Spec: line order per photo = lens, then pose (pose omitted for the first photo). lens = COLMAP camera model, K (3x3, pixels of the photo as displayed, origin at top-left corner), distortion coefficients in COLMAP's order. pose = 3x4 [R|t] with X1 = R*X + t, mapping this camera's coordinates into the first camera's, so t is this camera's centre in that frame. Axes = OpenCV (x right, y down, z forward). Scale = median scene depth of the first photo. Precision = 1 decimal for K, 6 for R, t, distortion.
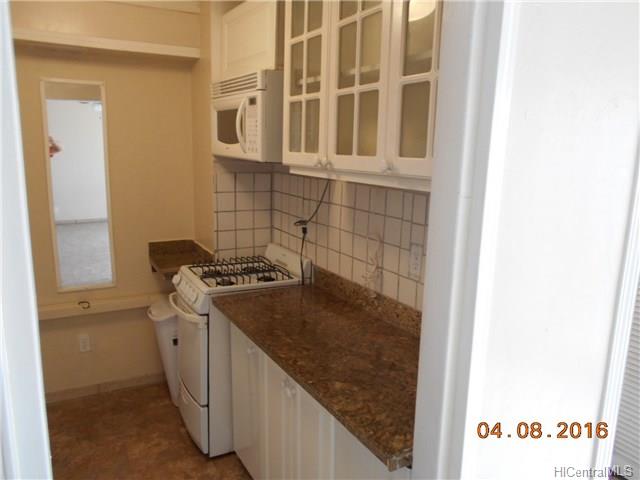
lens RADIAL K [[510.0, 0, 318.0], [0, 510.0, 239.8], [0, 0, 1]] dist [-0.006393, 0.013451]
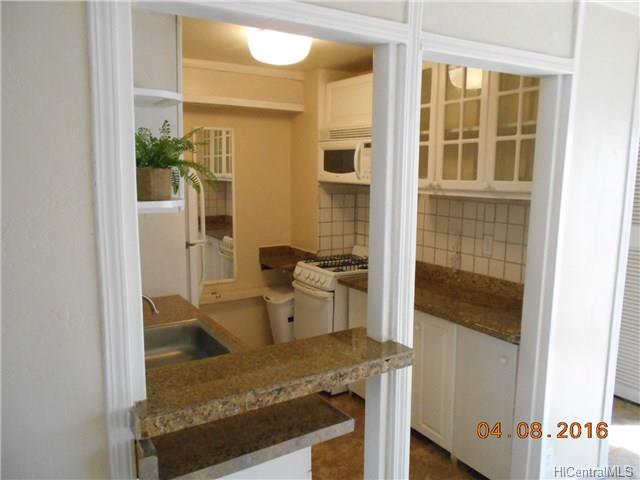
lens RADIAL K [[510.0, 0, 320.7], [0, 510.0, 243.3], [0, 0, 1]] dist [-0.006393, 0.013451]
pose [[0.997740, -0.023890, 0.062810, -0.338449], [0.026368, 0.998894, -0.038923, 0.065776], [-0.061811, 0.040491, 0.997266, -0.440374]]
